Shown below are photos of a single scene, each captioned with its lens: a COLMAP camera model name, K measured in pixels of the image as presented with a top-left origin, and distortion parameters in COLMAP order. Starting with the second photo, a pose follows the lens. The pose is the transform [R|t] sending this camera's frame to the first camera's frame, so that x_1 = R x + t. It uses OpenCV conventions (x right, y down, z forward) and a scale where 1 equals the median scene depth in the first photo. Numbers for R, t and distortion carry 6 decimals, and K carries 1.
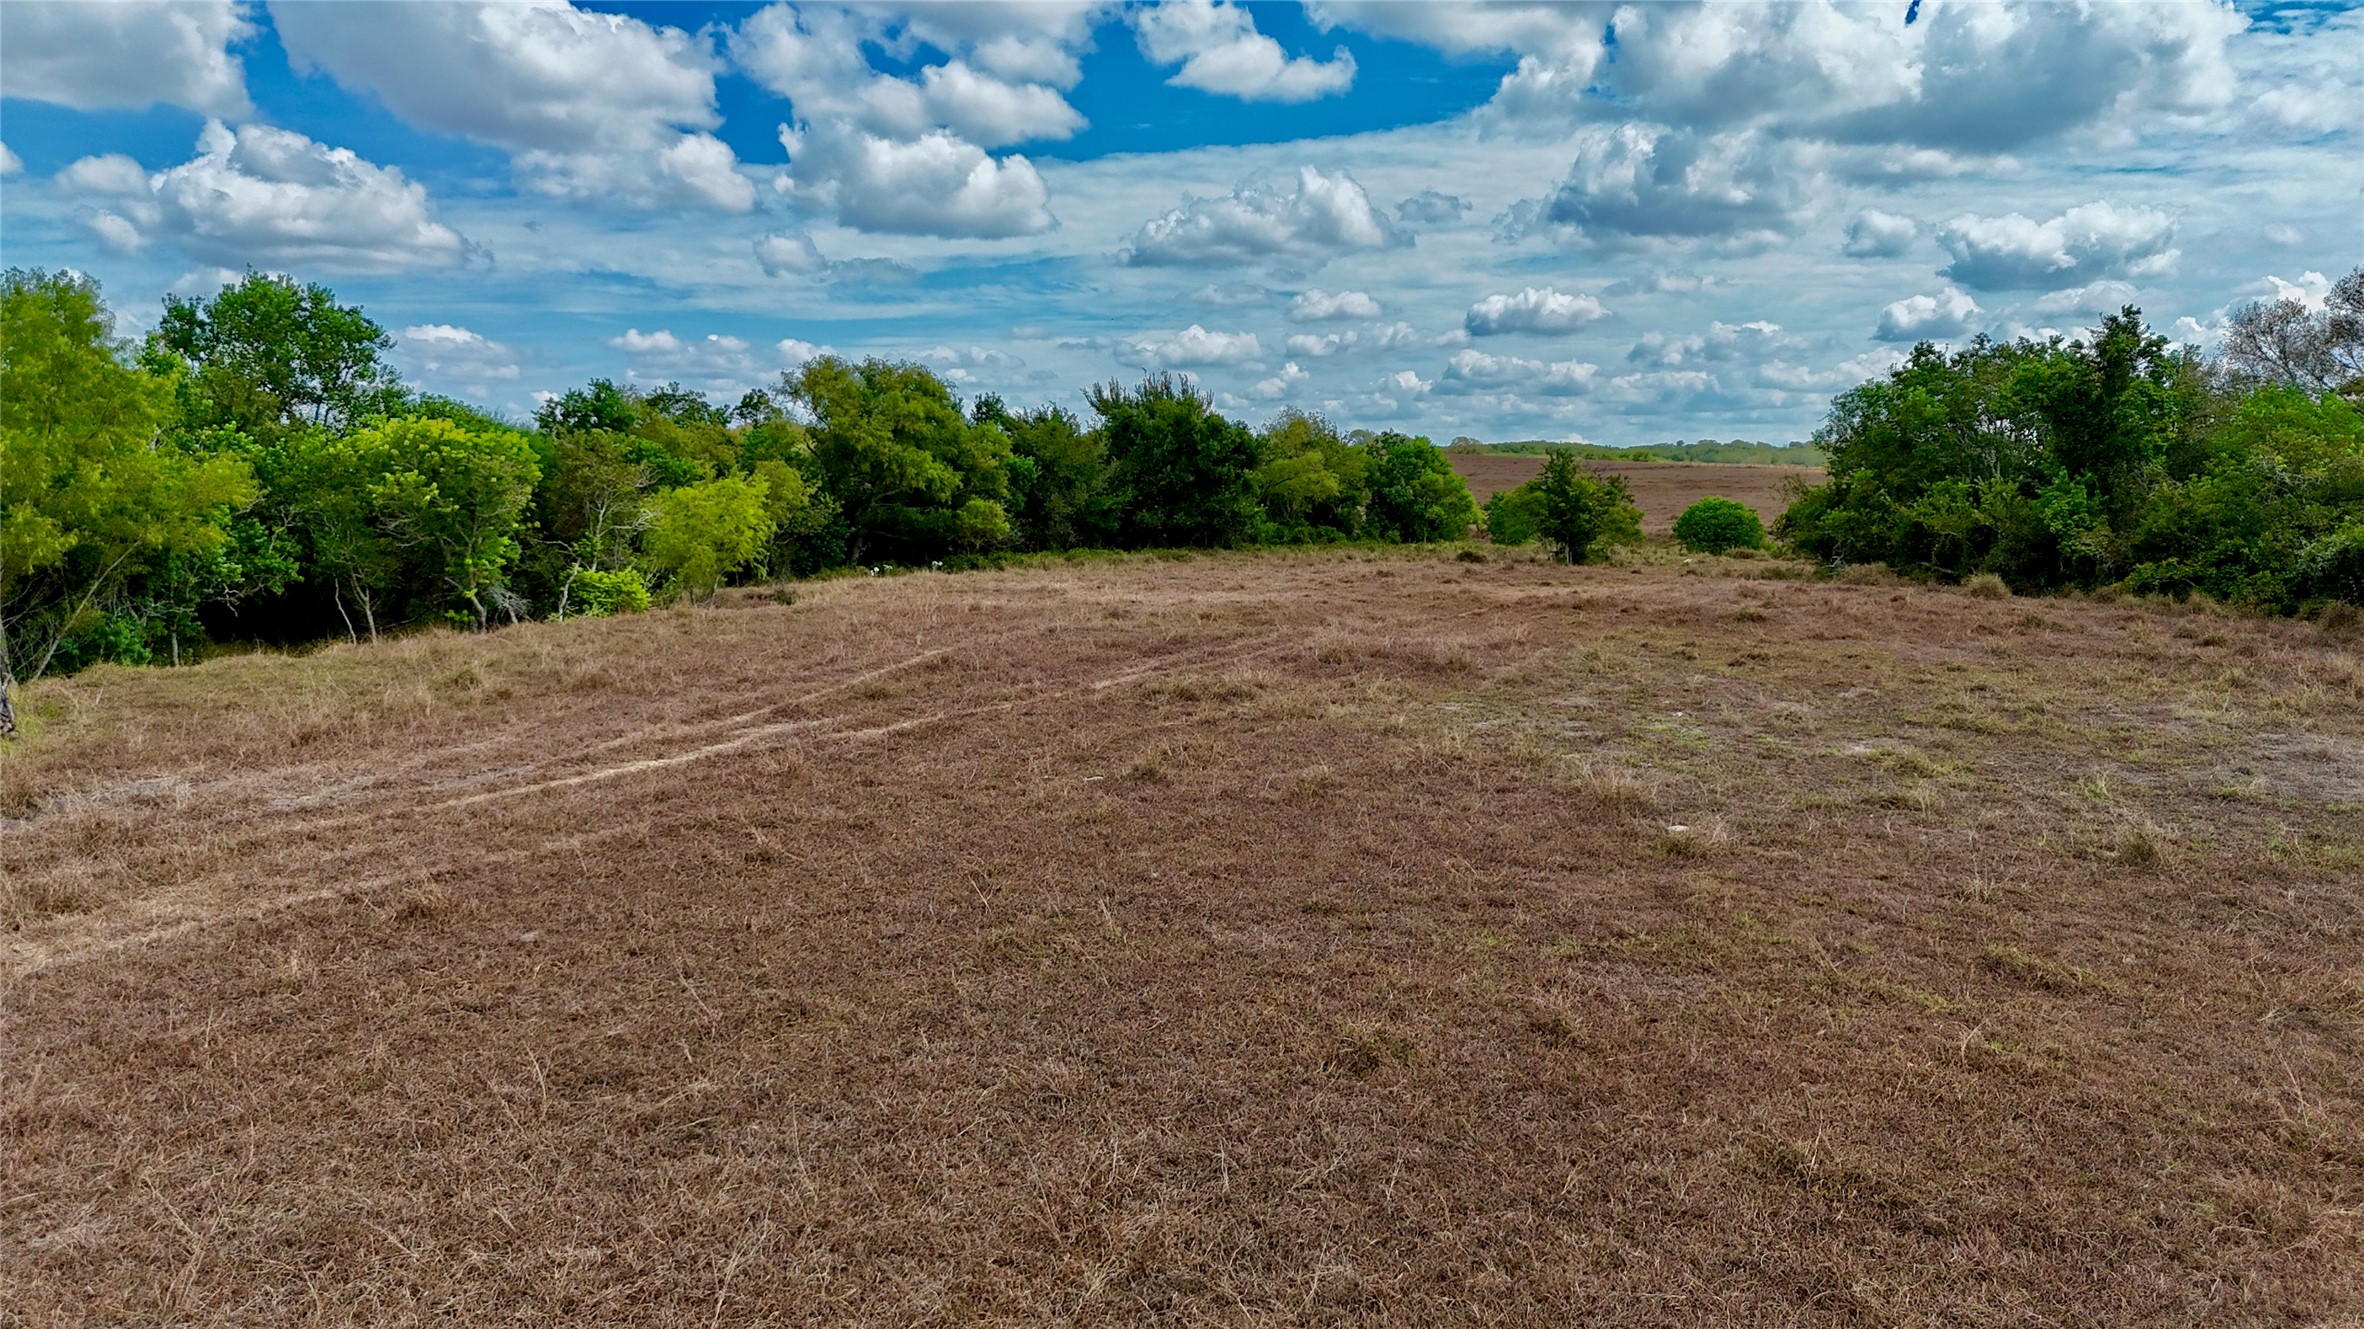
lens RADIAL K [[1772.2, 0, 1187.1], [0, 1772.2, 662.1], [0, 0, 1]] dist [0.051567, -0.043315]
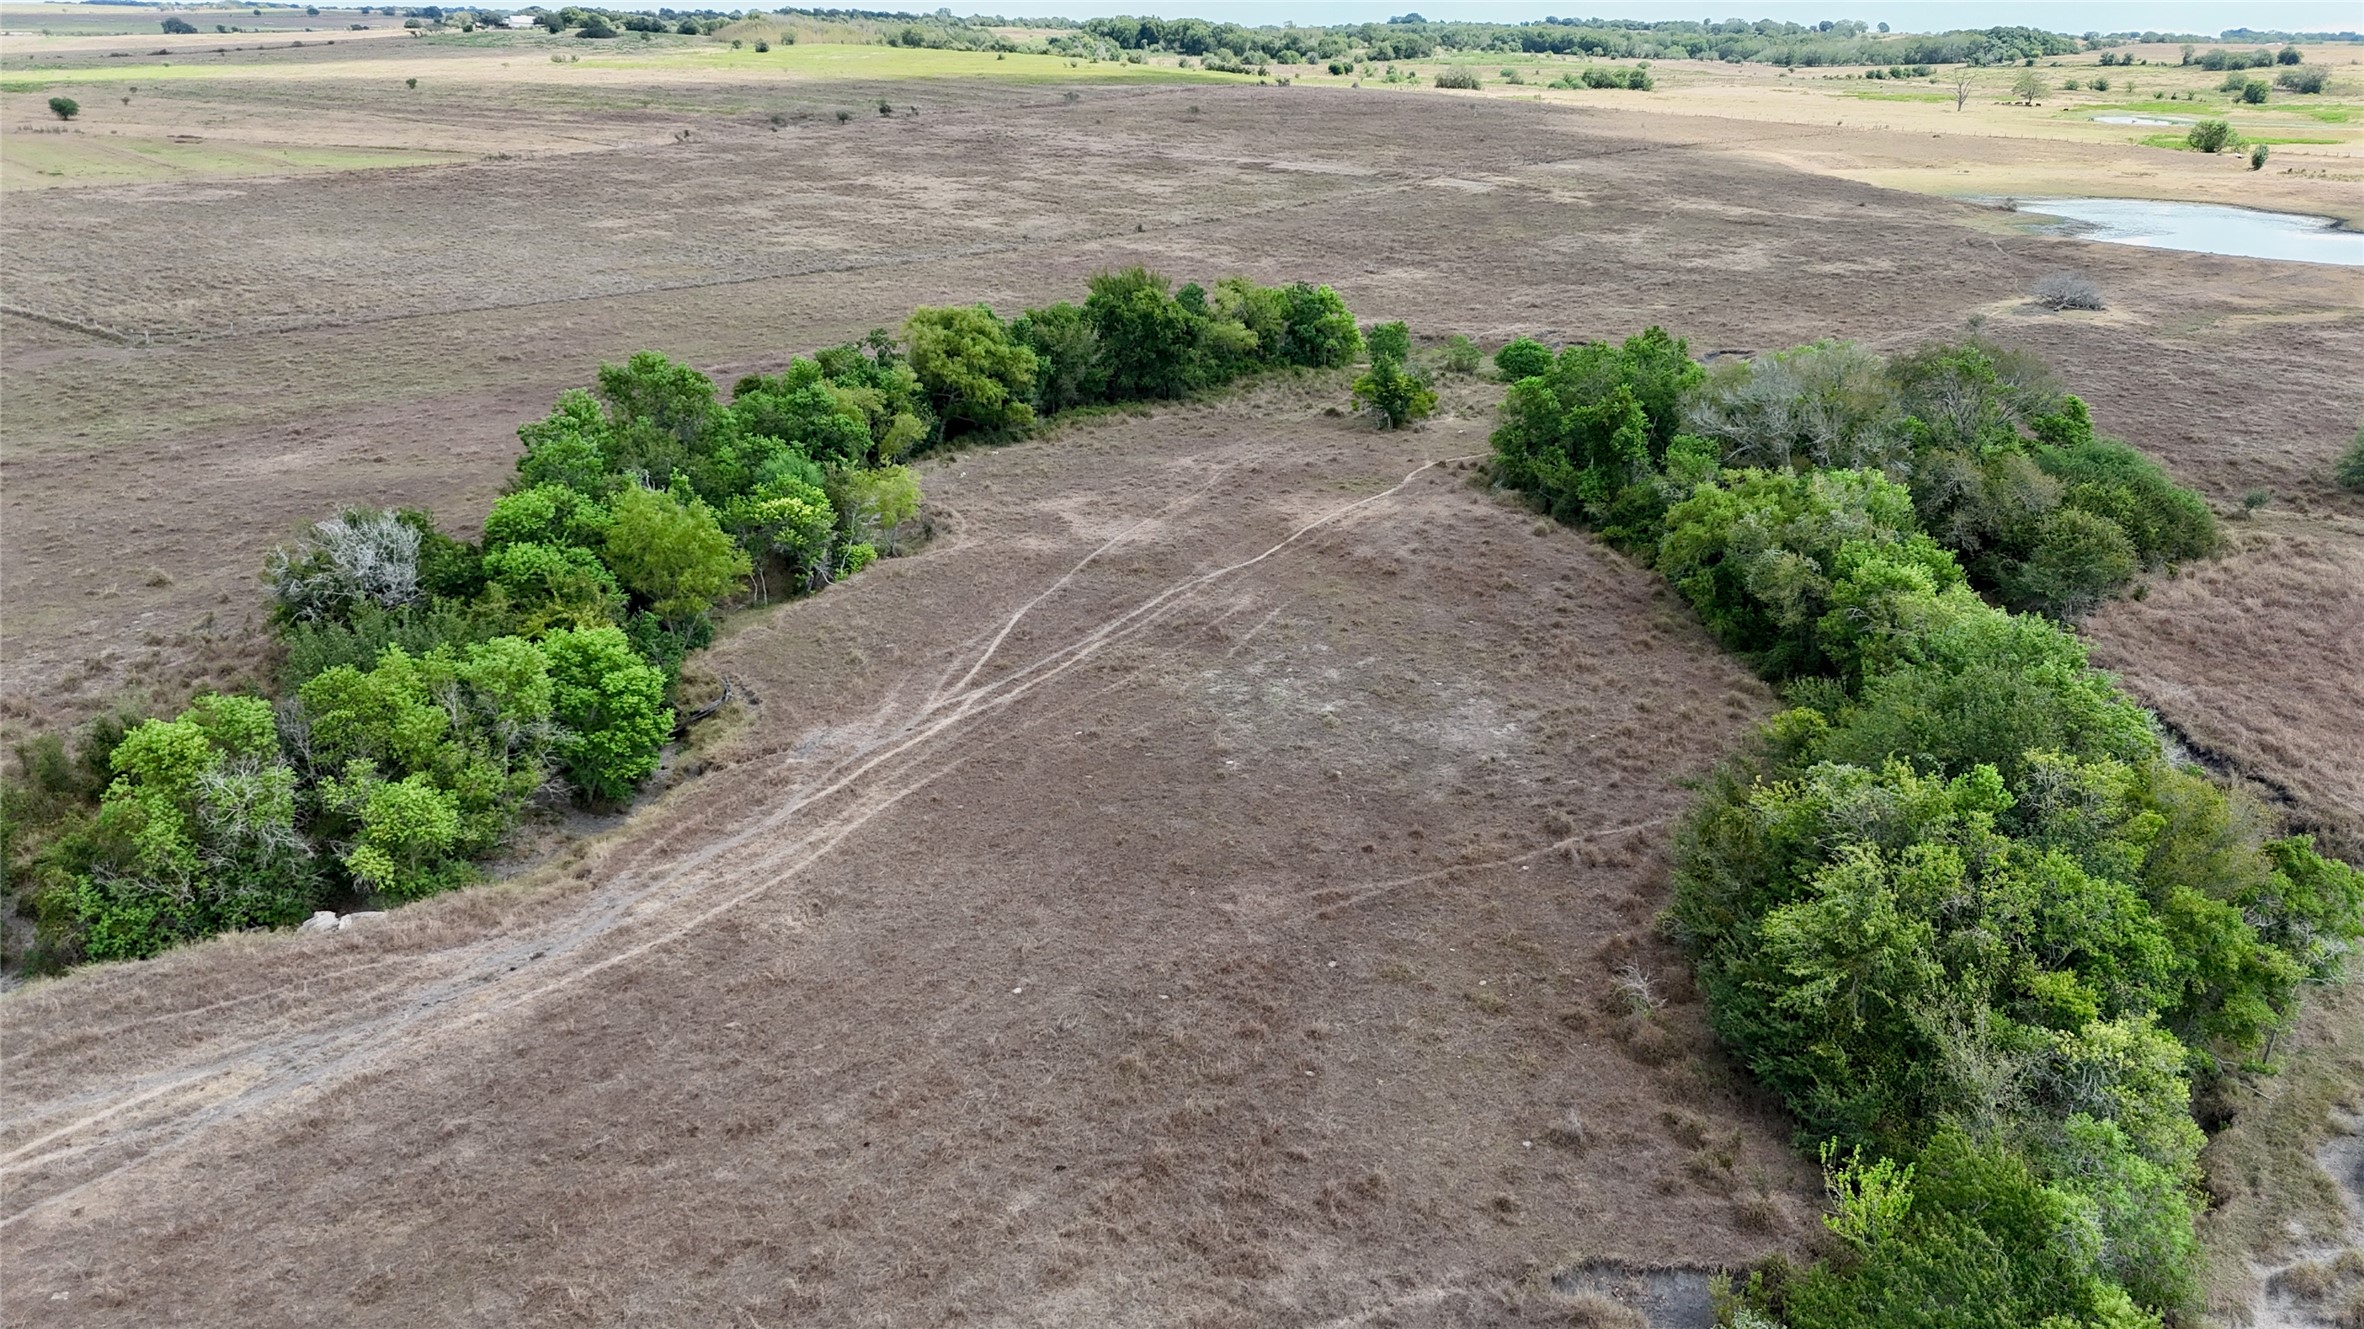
lens RADIAL K [[1772.2, 0, 1181.5], [0, 1772.2, 664.7], [0, 0, 1]] dist [0.051567, -0.043315]
pose [[0.999890, 0.013065, -0.007003, 0.047094], [-0.011046, 0.971752, 0.235746, -0.240124], [0.009885, -0.235642, 0.971790, -0.635470]]
